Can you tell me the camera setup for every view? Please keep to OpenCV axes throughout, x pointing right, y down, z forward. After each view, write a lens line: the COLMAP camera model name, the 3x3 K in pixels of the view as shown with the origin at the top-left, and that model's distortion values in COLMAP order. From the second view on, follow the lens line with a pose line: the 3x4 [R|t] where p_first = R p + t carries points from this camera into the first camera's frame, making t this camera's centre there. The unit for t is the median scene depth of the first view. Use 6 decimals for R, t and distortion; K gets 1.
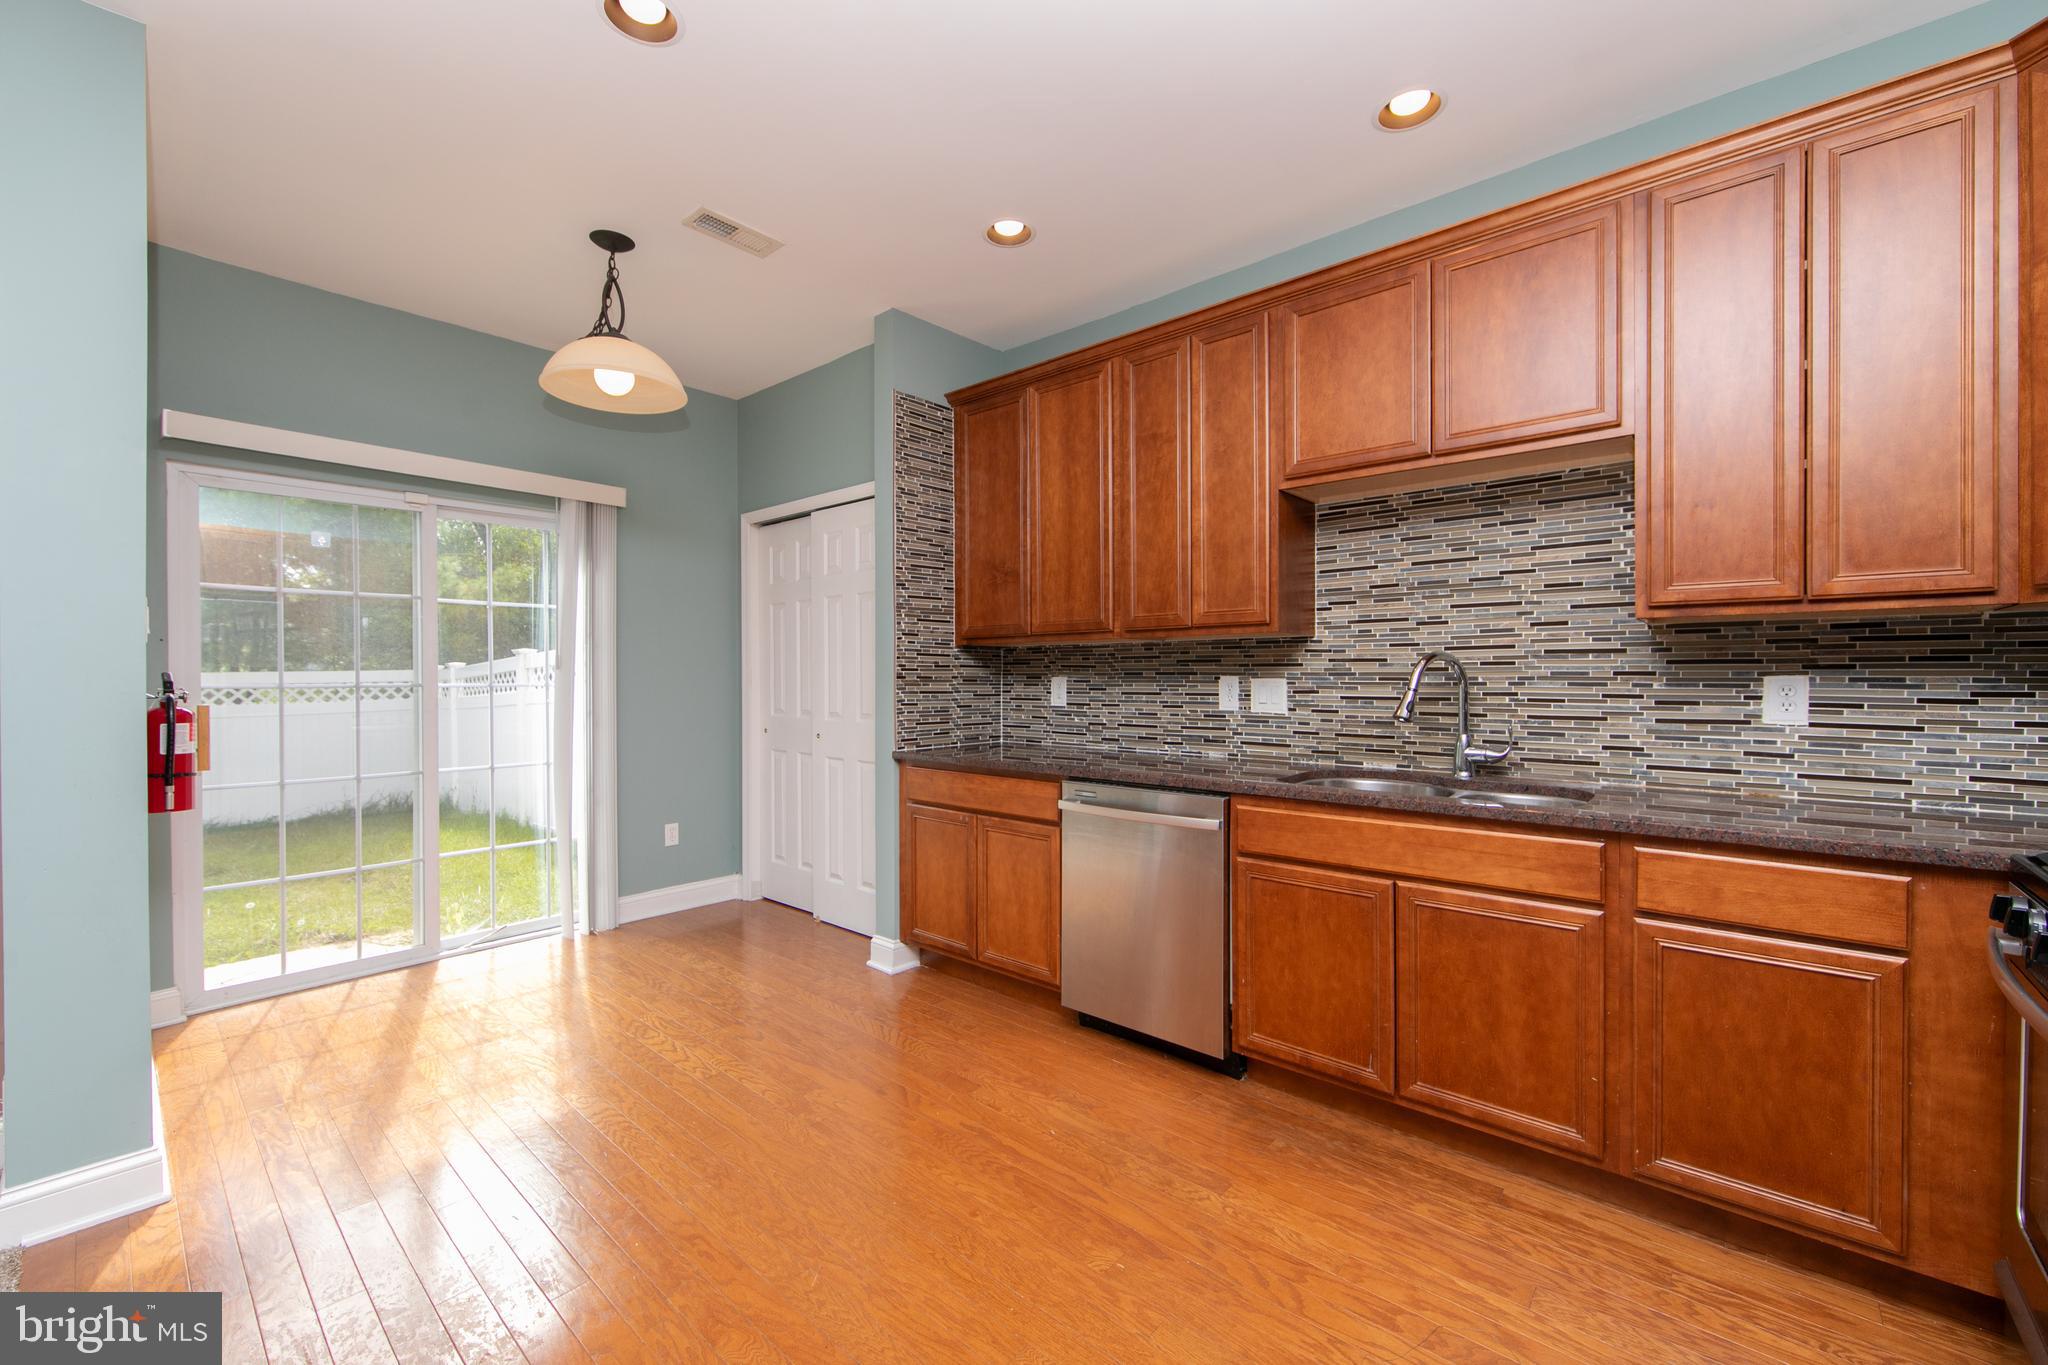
lens RADIAL K [[809.4, 0, 1023.8], [0, 809.4, 679.7], [0, 0, 1]] dist [-0.001918, -0.000043]
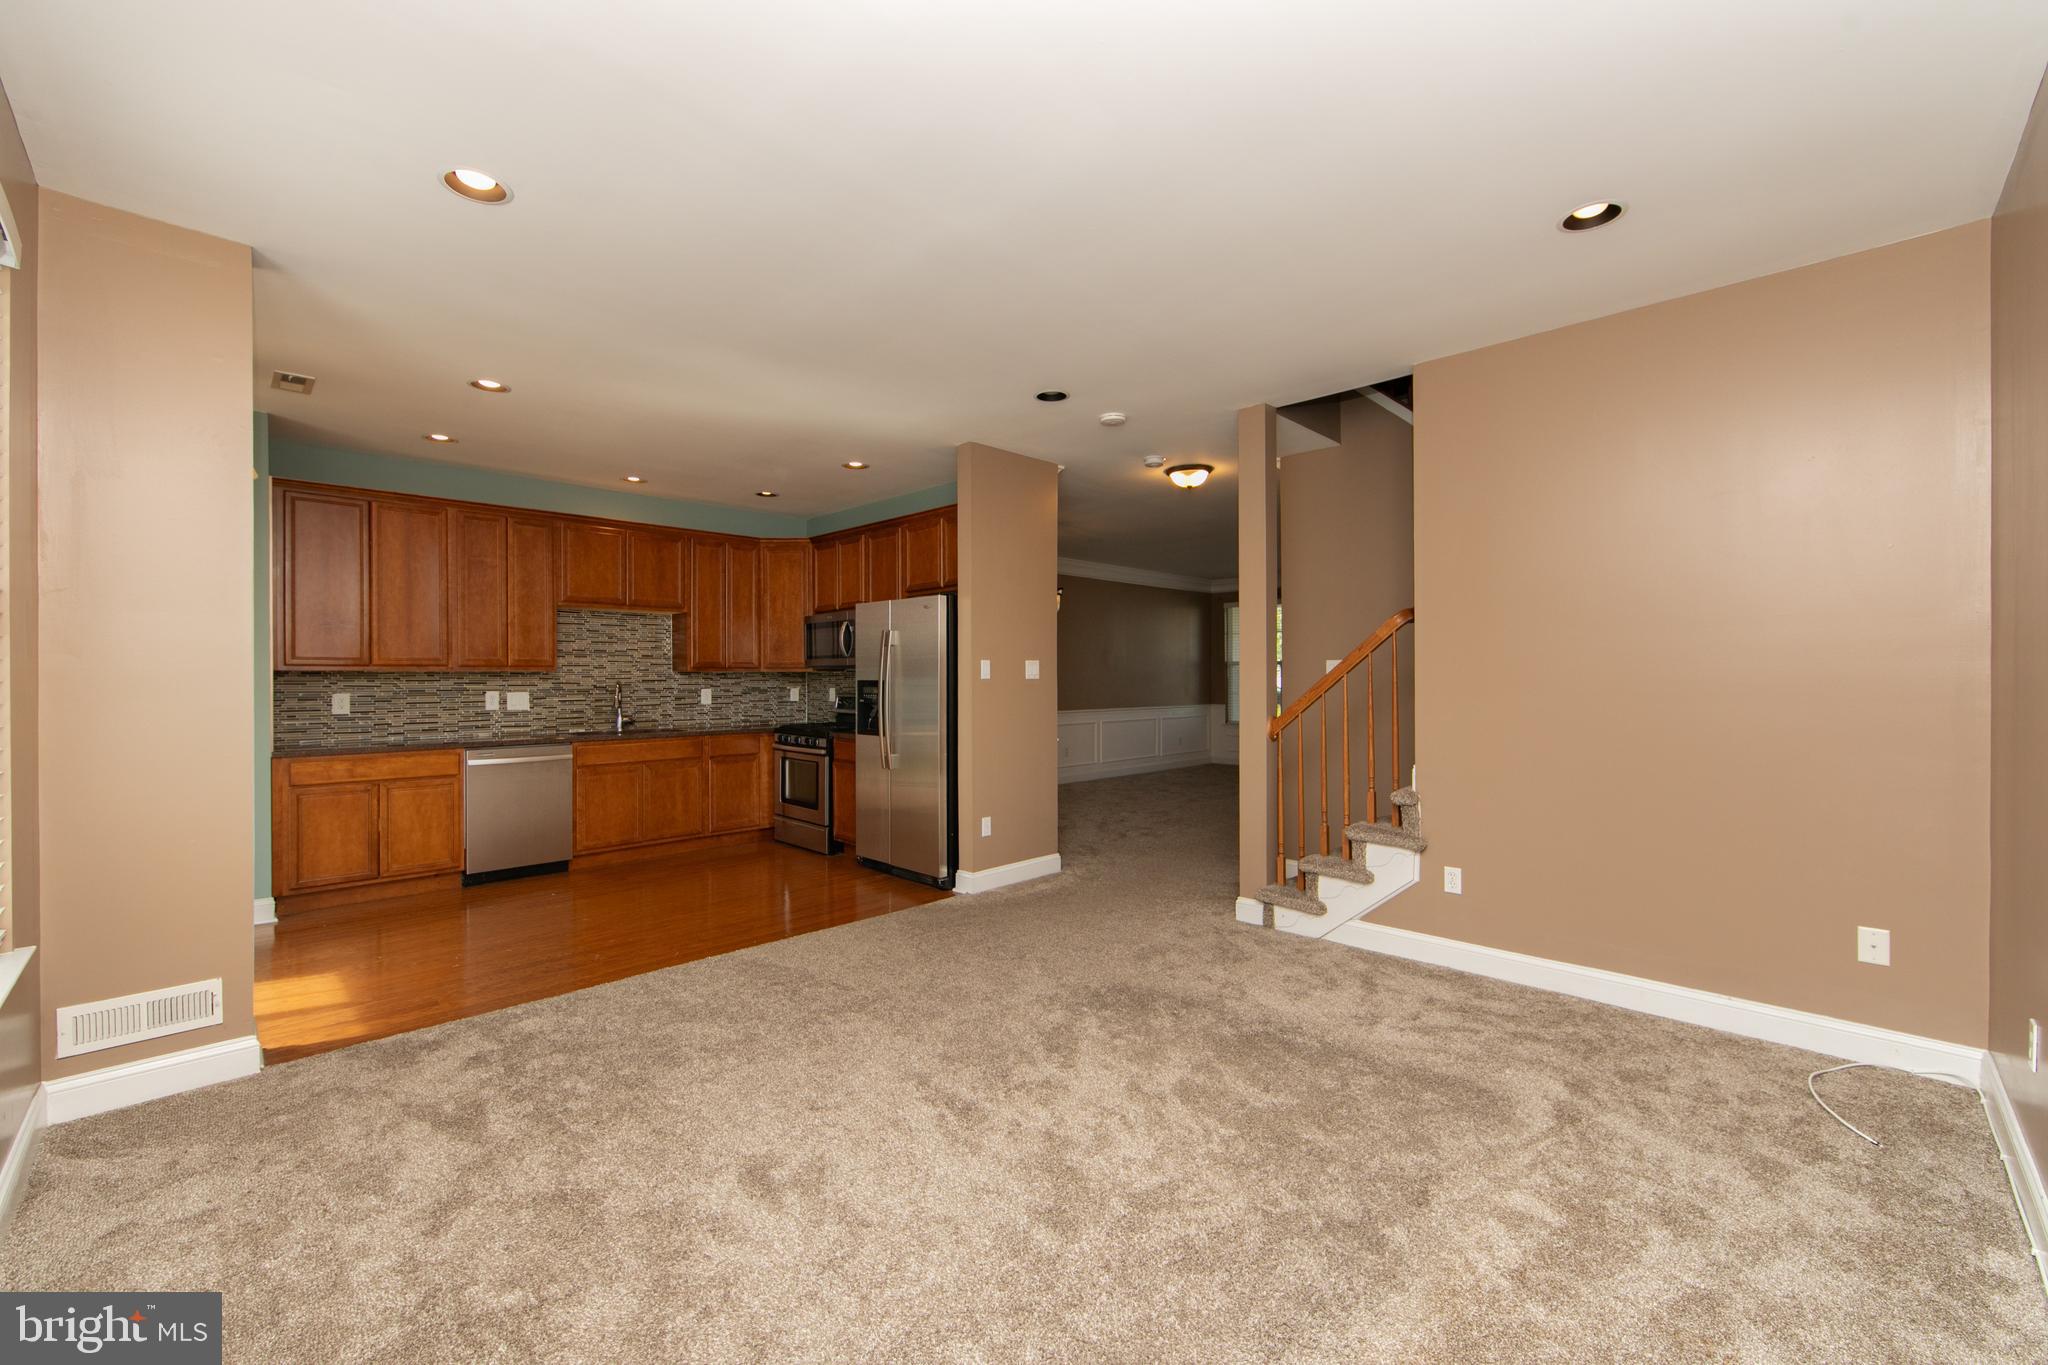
lens RADIAL K [[807.9, 0, 1017.5], [0, 807.9, 678.2], [0, 0, 1]] dist [-0.001182, -0.000036]
pose [[0.064517, 0.000103, 0.997917, -1.604975], [0.006789, 0.999977, -0.000542, -0.026851], [-0.997894, 0.006810, 0.064515, -0.336414]]
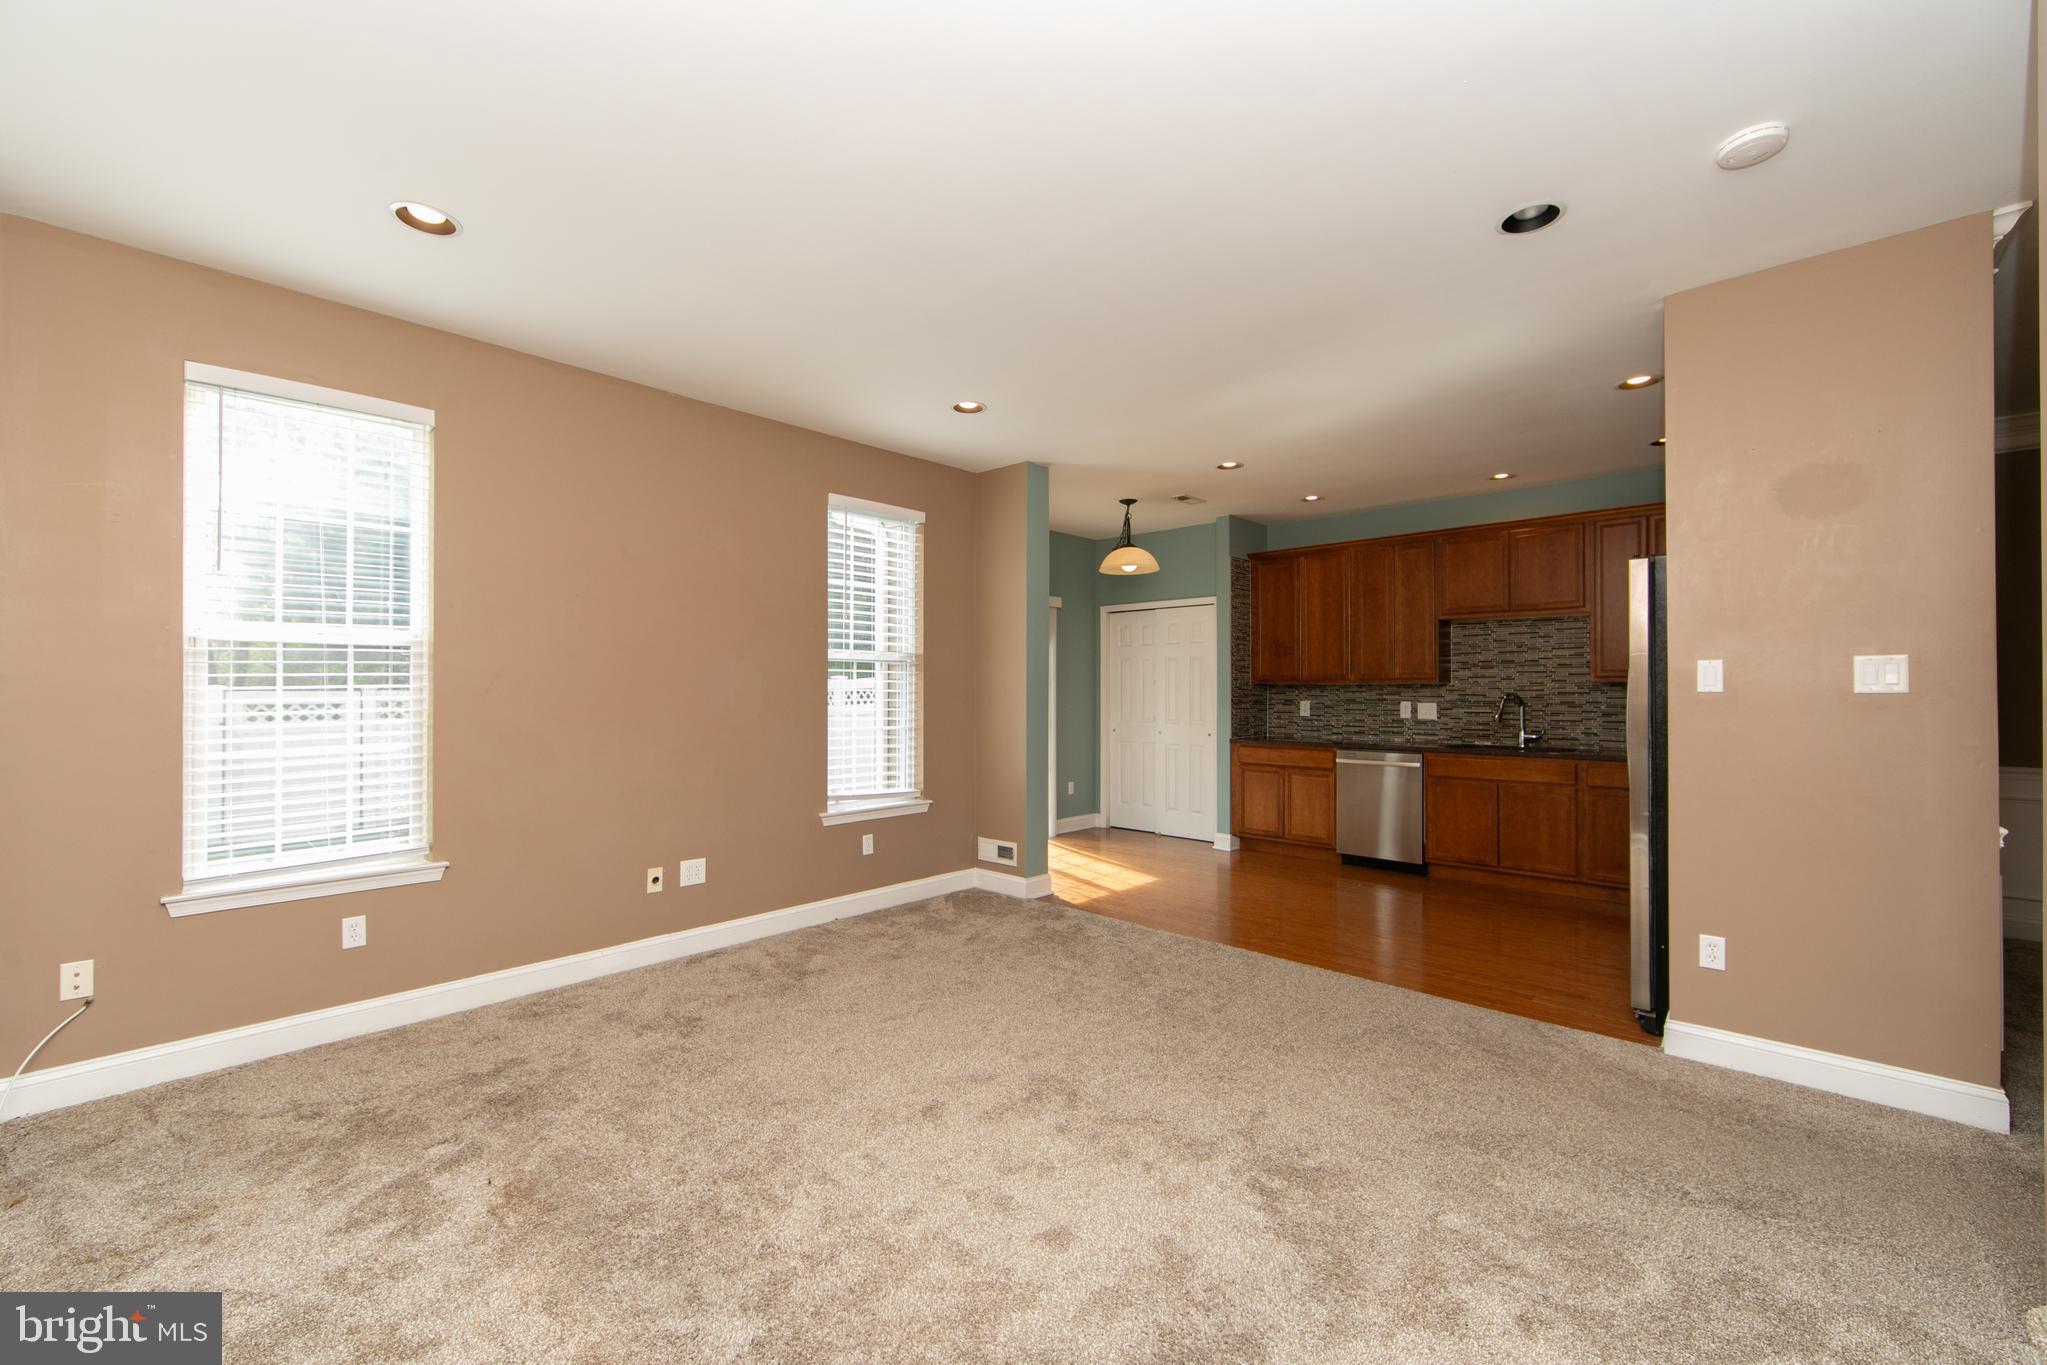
lens RADIAL K [[812.3, 0, 1049.5], [0, 812.3, 685.4], [0, 0, 1]] dist [0.001390, -0.000069]
pose [[0.999991, 0.002823, -0.003268, -0.688920], [-0.002859, 0.999934, -0.011156, -0.020990], [0.003237, 0.011165, 0.999932, -1.143149]]
